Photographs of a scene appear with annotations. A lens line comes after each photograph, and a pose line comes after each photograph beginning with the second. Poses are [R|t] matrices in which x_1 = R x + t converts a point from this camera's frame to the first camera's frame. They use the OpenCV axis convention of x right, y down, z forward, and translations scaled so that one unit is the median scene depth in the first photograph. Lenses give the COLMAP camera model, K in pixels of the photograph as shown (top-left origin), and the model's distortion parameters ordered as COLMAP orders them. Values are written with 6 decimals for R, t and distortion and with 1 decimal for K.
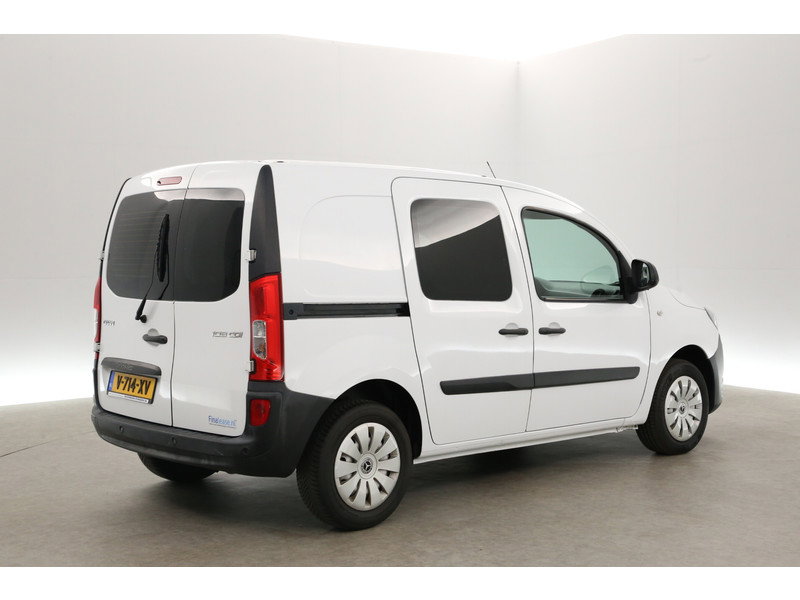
lens RADIAL K [[1126.0, 0, 400.0], [0, 1126.0, 300.0], [0, 0, 1]] dist [-0.007651, -0.007765]
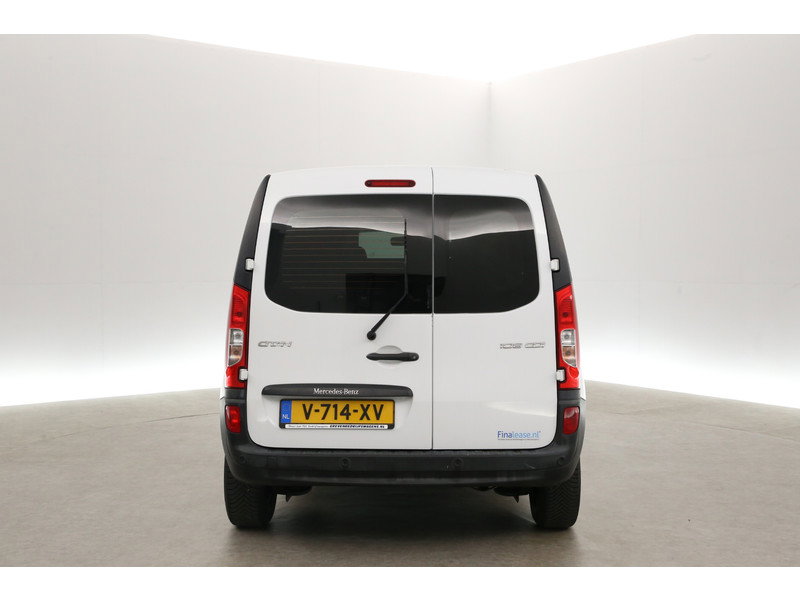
lens RADIAL K [[1126.0, 0, 400.0], [0, 1126.0, 300.0], [0, 0, 1]] dist [-0.007651, -0.007765]
pose [[0.692528, 0.013322, 0.721268, -0.882992], [0.028695, 0.998529, -0.045995, 0.031175], [-0.720820, 0.052550, 0.691128, 0.371975]]
